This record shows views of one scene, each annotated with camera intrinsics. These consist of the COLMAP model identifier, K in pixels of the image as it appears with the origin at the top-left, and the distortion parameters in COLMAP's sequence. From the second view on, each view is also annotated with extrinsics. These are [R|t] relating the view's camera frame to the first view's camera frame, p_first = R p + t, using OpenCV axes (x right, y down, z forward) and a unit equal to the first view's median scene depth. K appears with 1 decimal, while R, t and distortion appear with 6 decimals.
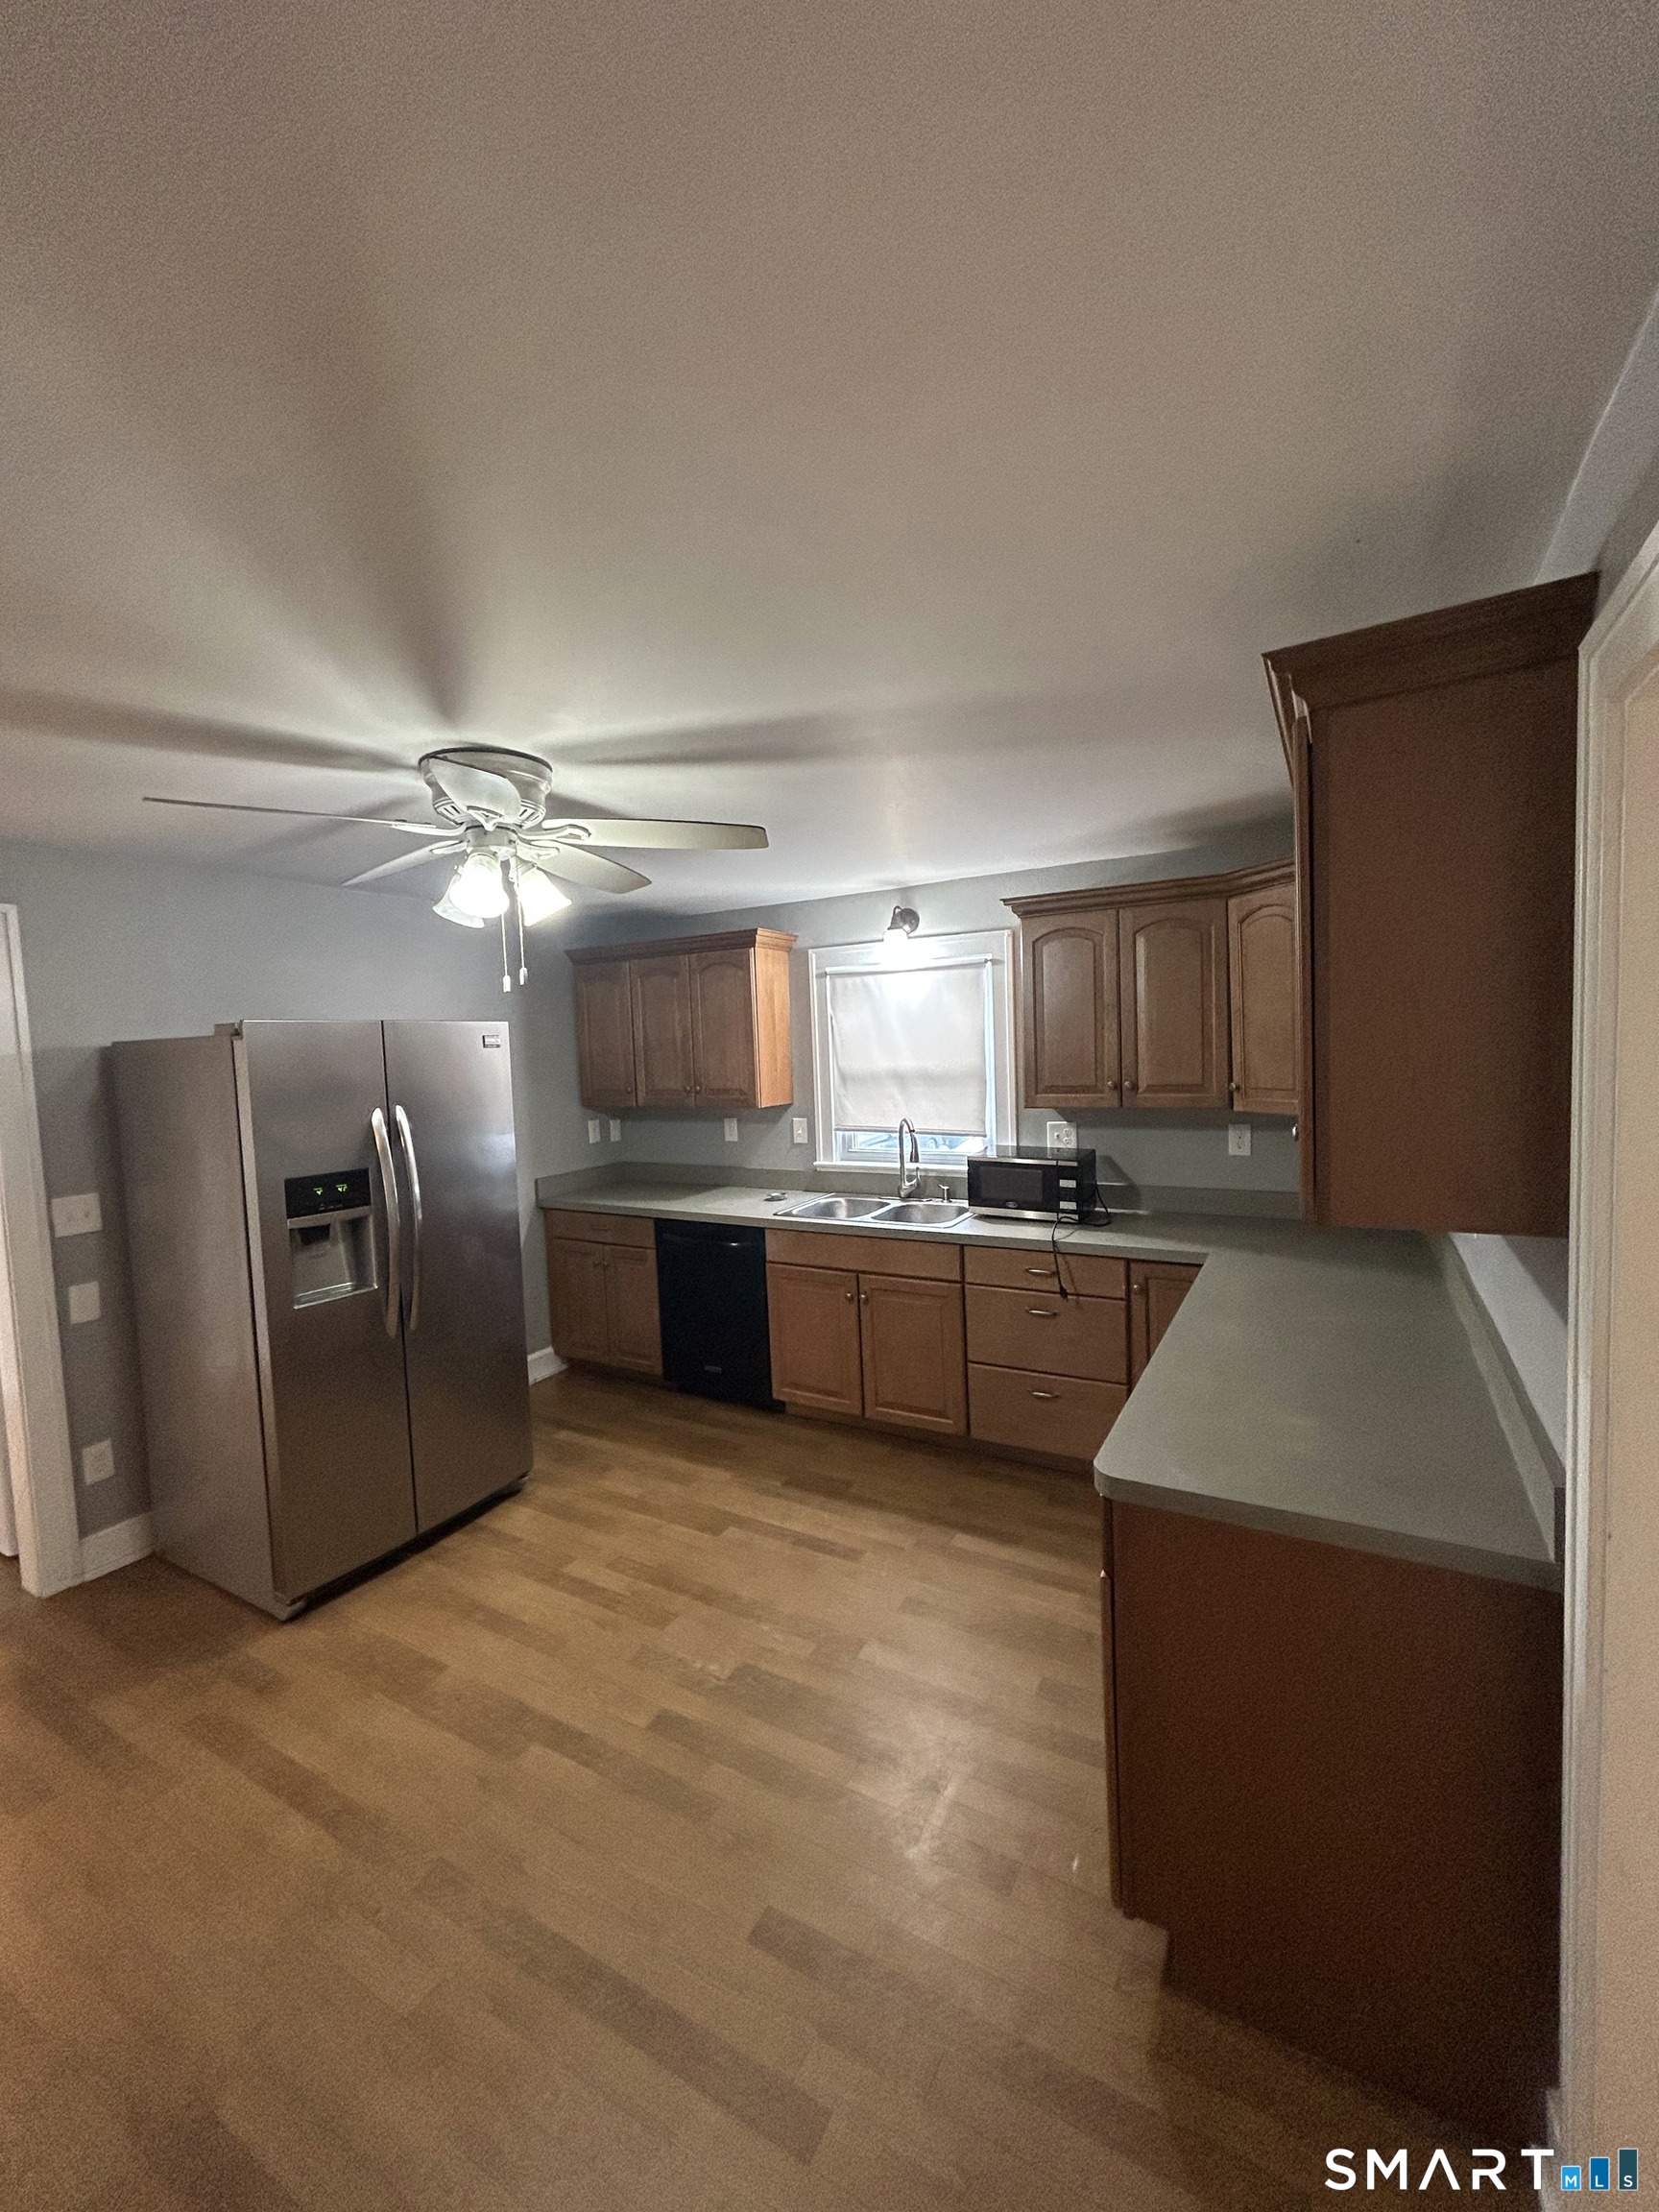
lens RADIAL K [[890.1, 0, 829.5], [0, 890.1, 1106.0], [0, 0, 1]] dist [-0.000543, 0.002012]
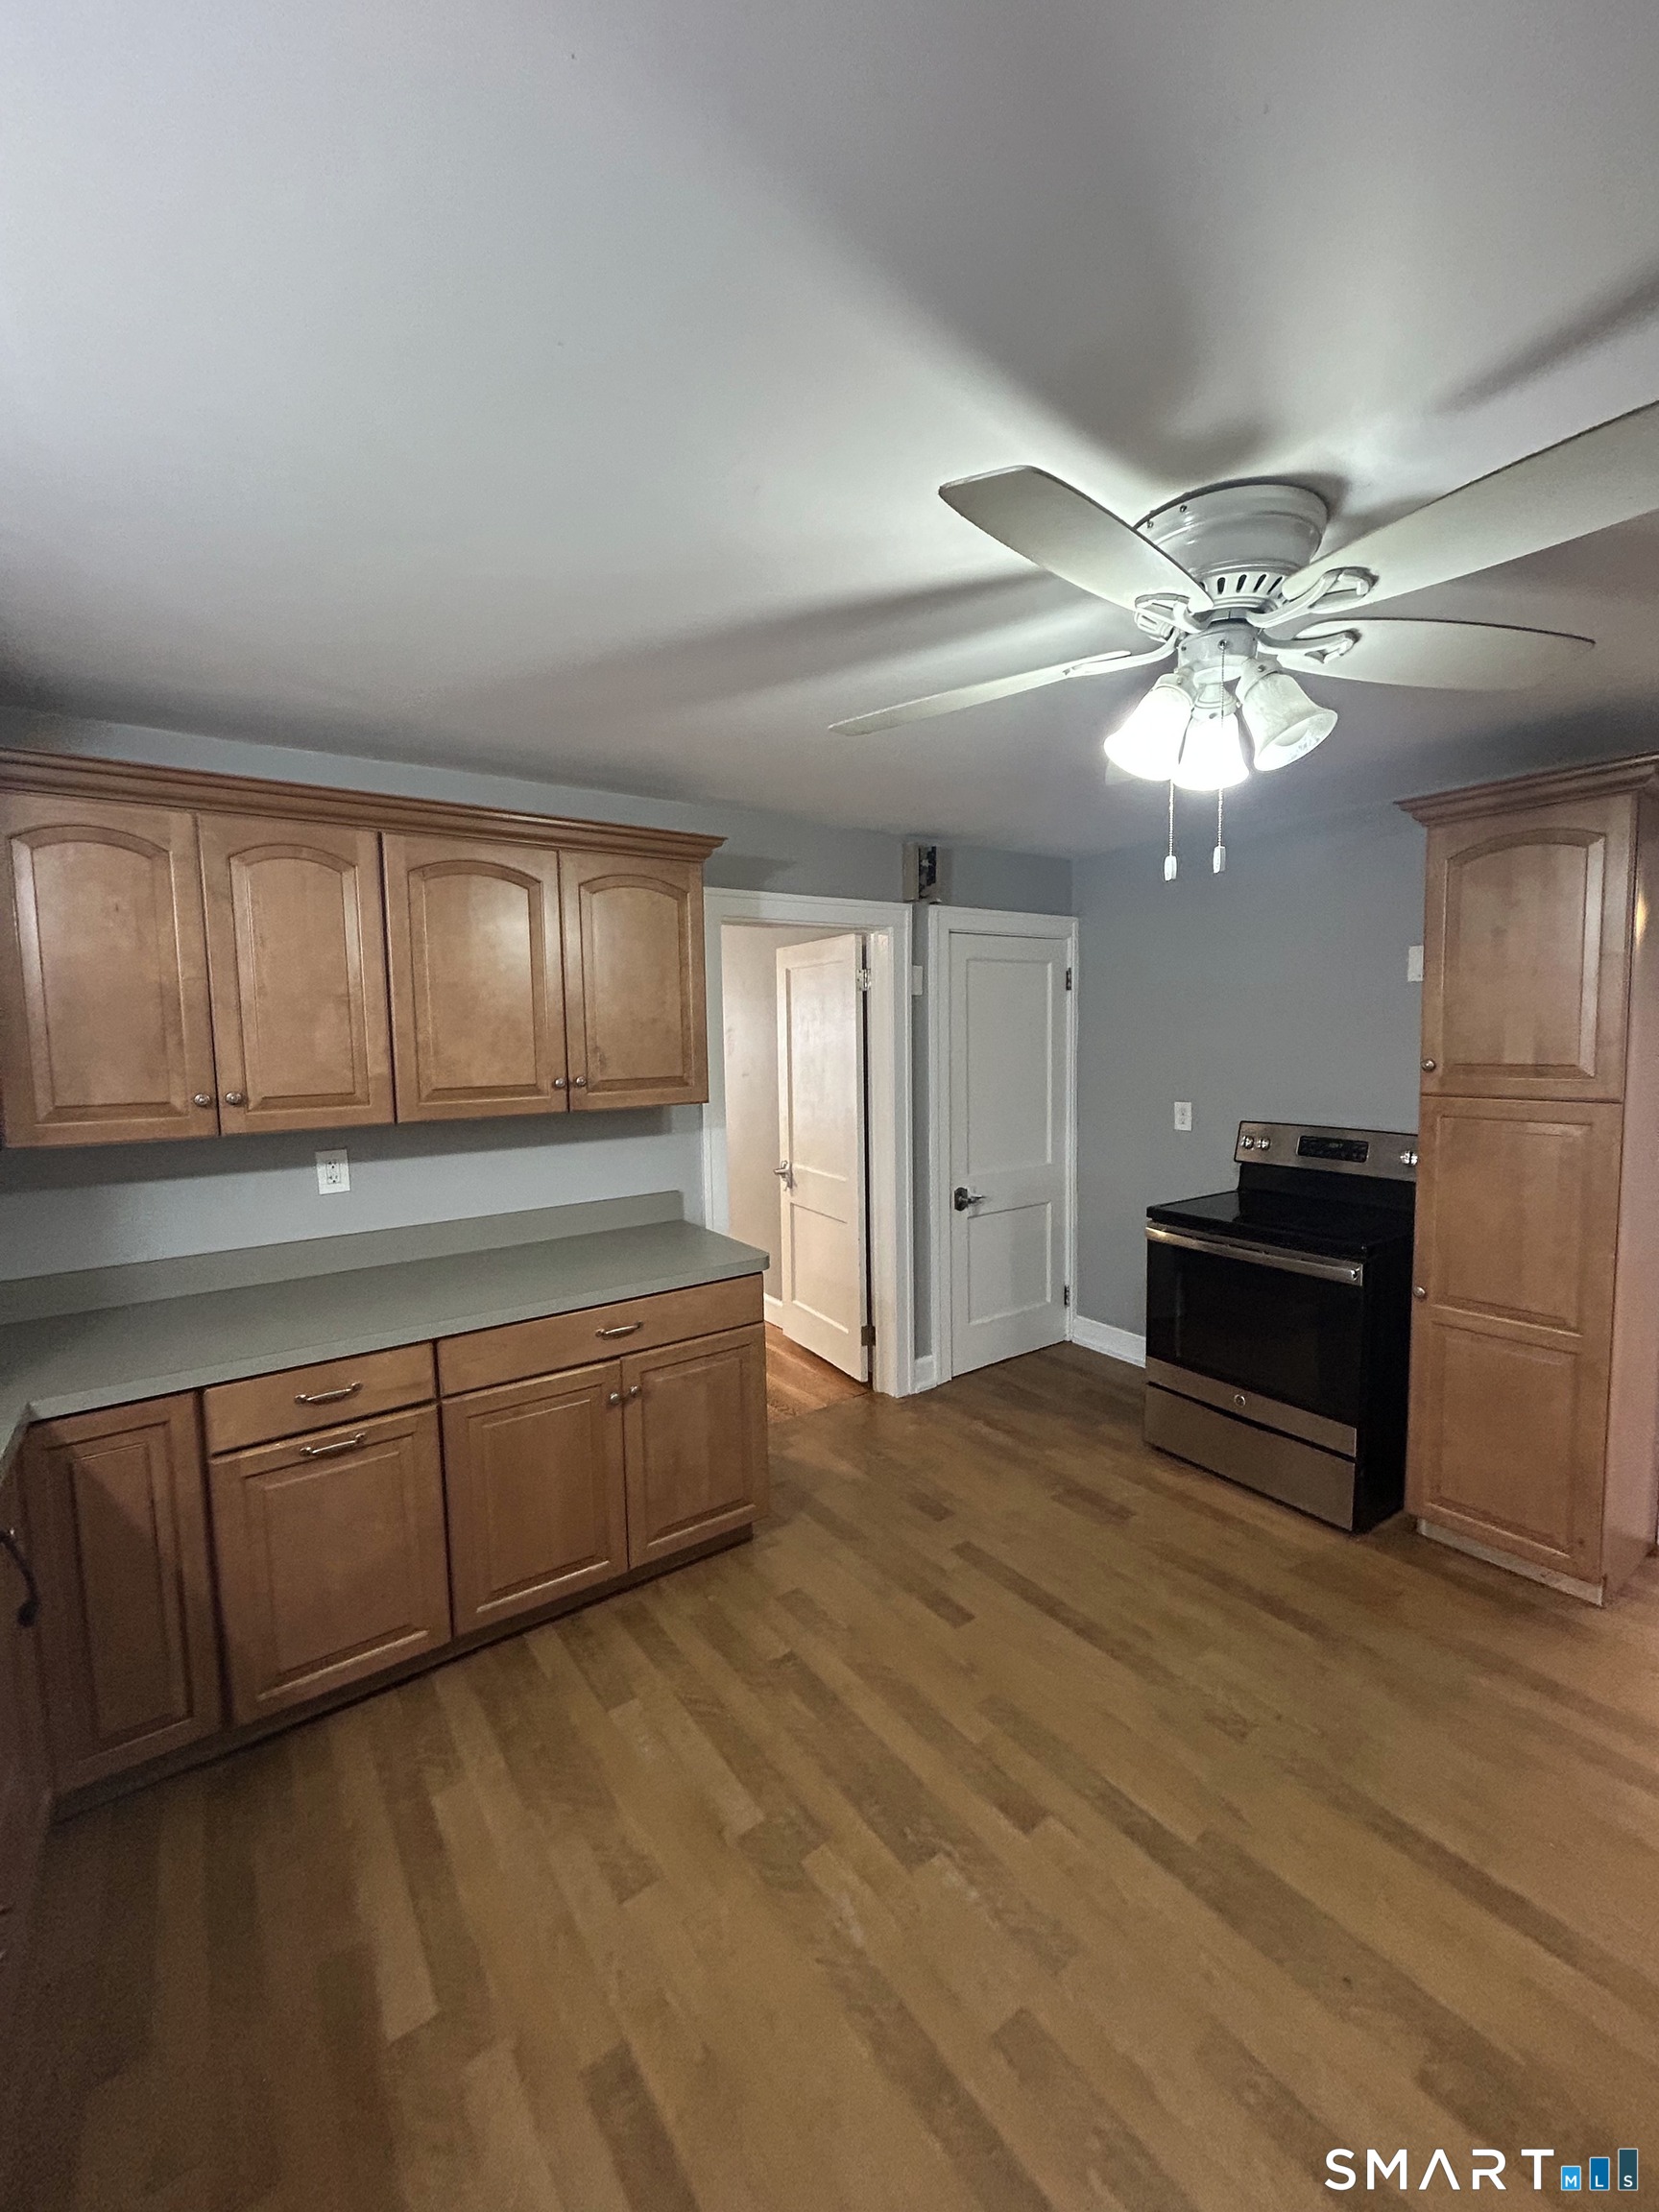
lens RADIAL K [[885.1, 0, 841.3], [0, 885.1, 1104.1], [0, 0, 1]] dist [-0.000067, 0.000313]
pose [[-0.911418, 0.020812, 0.410955, -0.227305], [0.081689, 0.987993, 0.131135, -0.043151], [-0.403292, 0.153090, -0.902175, 1.020192]]
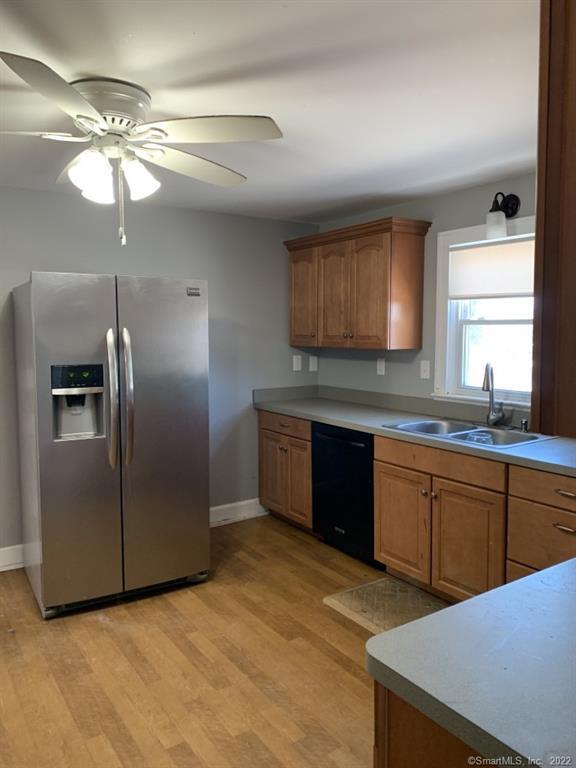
lens RADIAL K [[587.8, 0, 287.2], [0, 587.8, 370.6], [0, 0, 1]] dist [0.004468, -0.000128]
pose [[0.895662, 0.066895, -0.439676, 0.209115], [-0.063999, 0.997720, 0.021428, 0.028415], [0.440107, 0.008947, 0.897901, 0.128574]]
